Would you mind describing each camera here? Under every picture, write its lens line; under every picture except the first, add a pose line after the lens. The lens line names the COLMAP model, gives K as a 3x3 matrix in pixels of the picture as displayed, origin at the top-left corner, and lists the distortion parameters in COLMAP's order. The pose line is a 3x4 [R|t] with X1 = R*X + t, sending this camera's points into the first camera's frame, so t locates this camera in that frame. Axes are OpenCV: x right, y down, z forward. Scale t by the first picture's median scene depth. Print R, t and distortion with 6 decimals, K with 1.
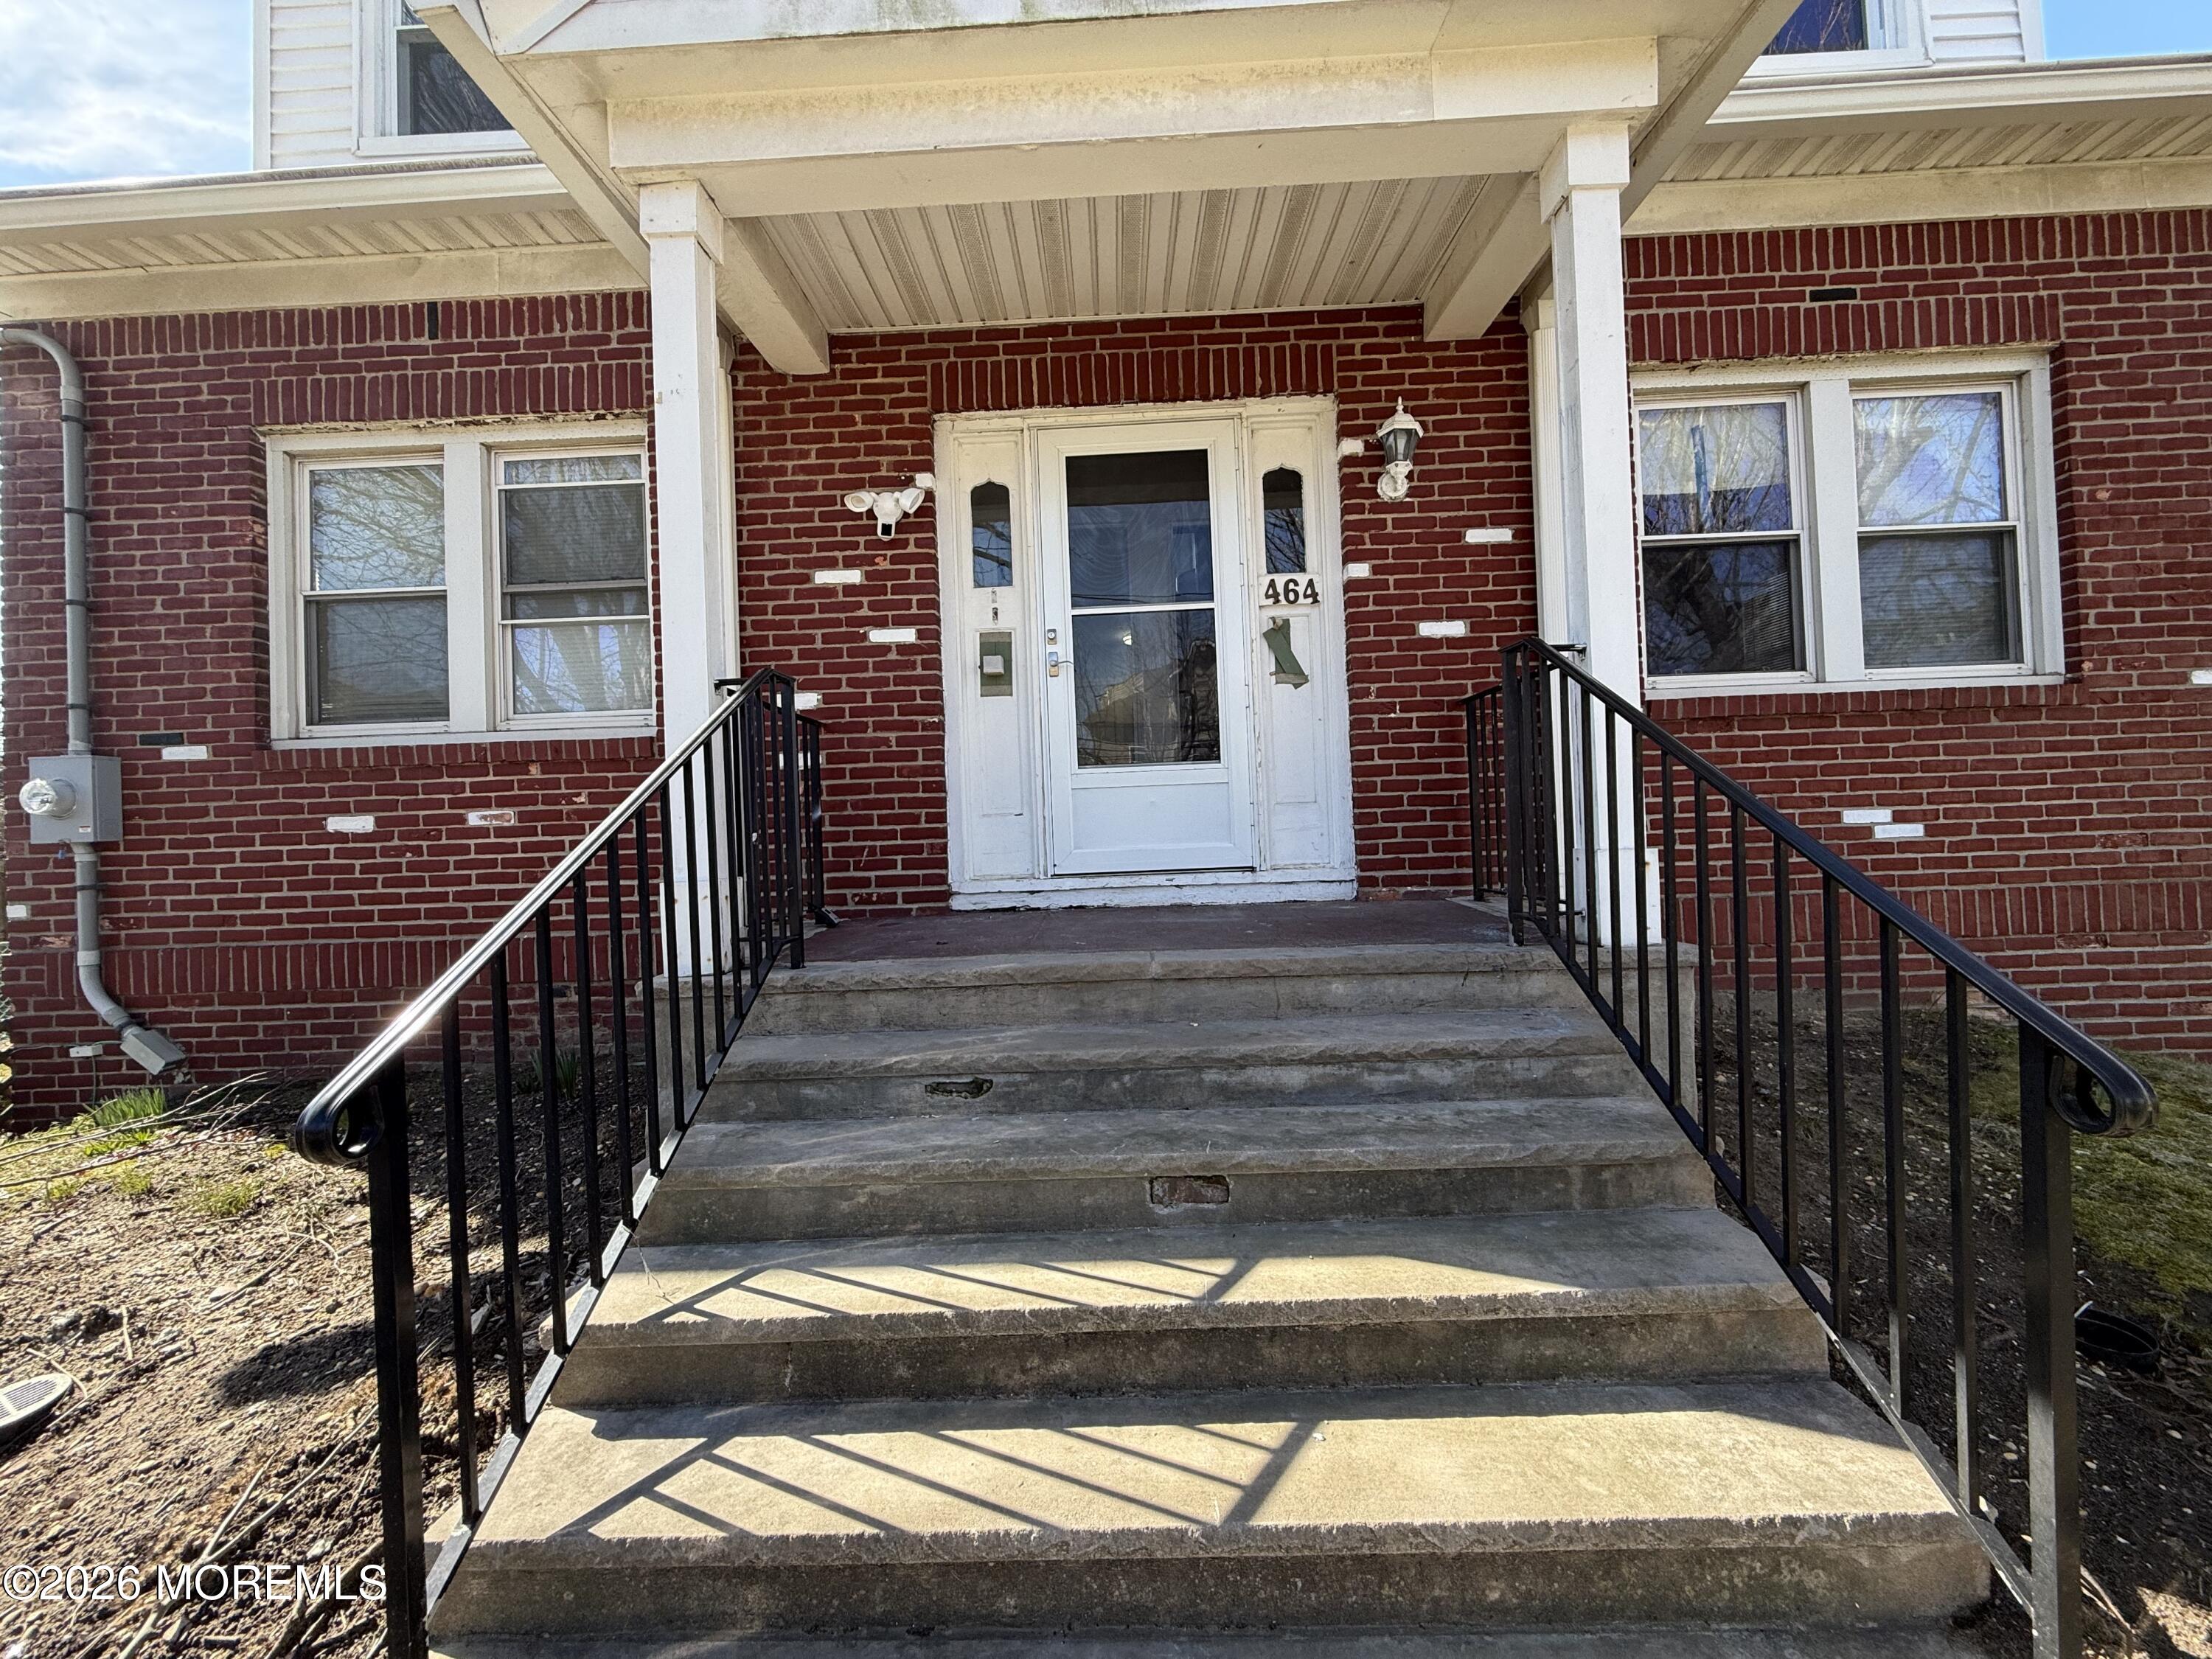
lens RADIAL K [[868.7, 0, 1107.2], [0, 868.7, 824.9], [0, 0, 1]] dist [0.000573, -0.000026]
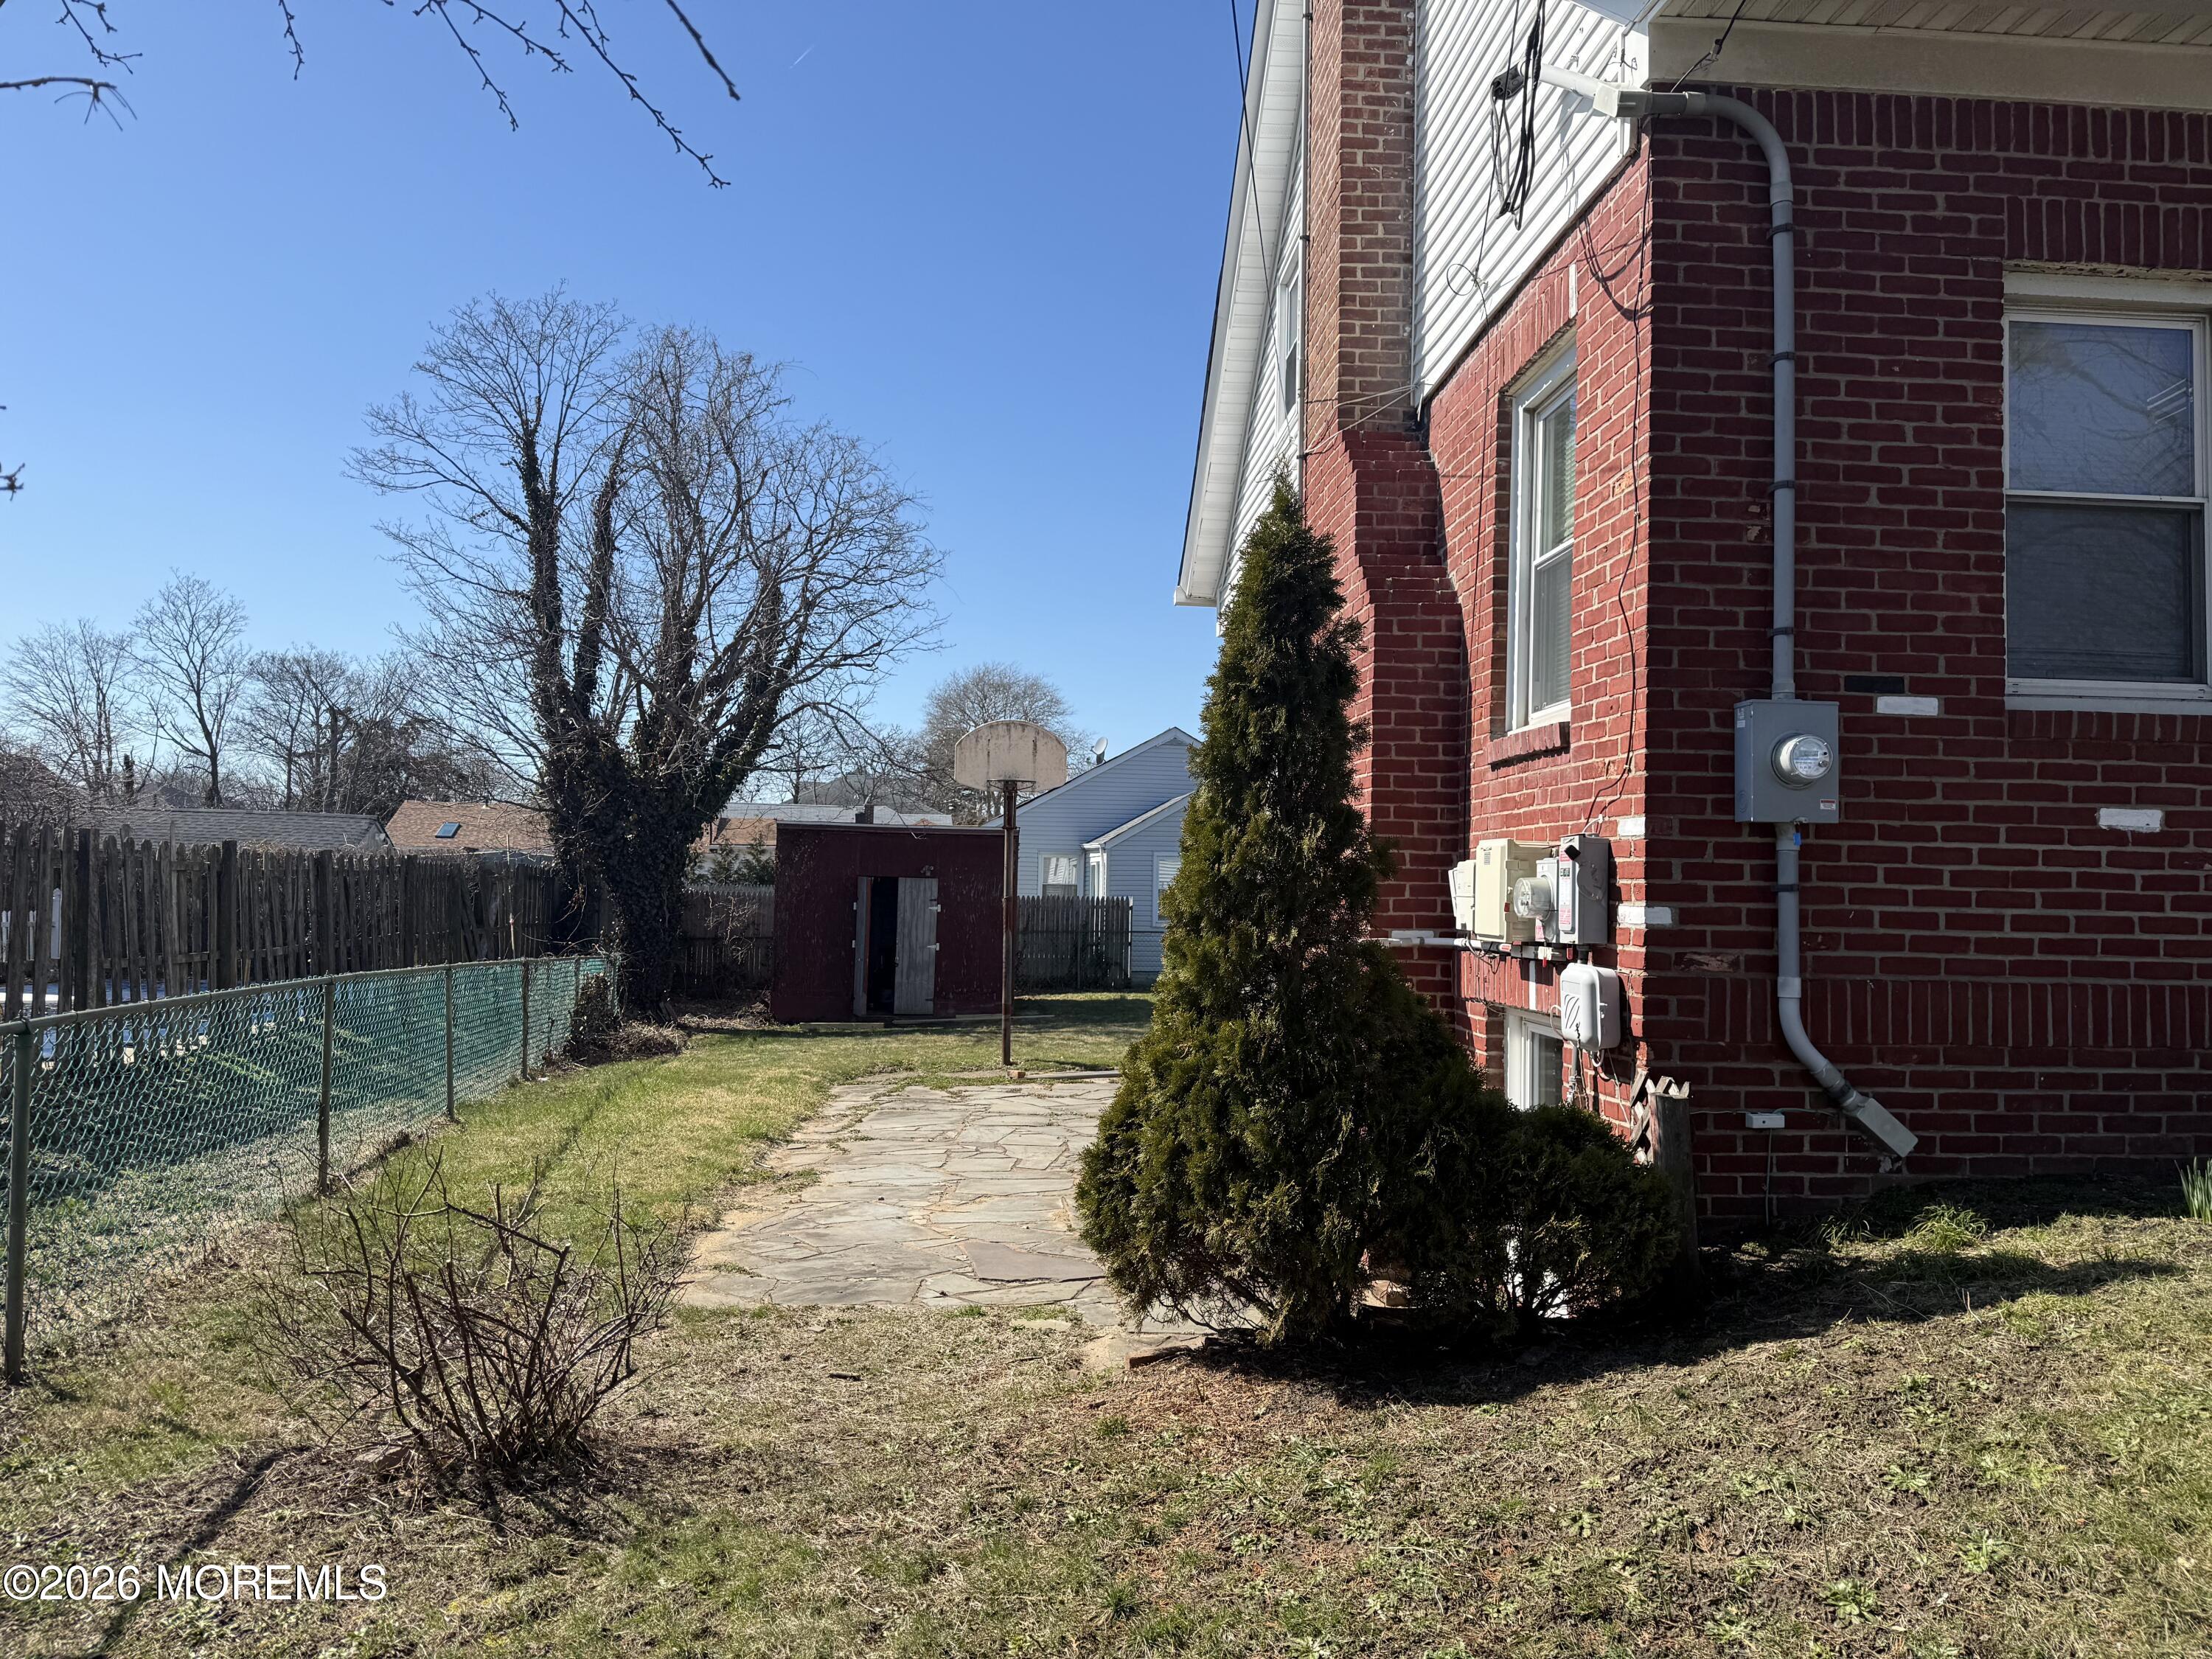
lens RADIAL K [[1554.7, 0, 1116.4], [0, 1554.7, 827.7], [0, 0, 1]] dist [0.055764, -0.065357]
pose [[0.994133, 0.057632, 0.091535, -1.816057], [-0.055077, 0.998025, -0.030199, 0.091173], [-0.093095, 0.024981, 0.995344, -0.215621]]
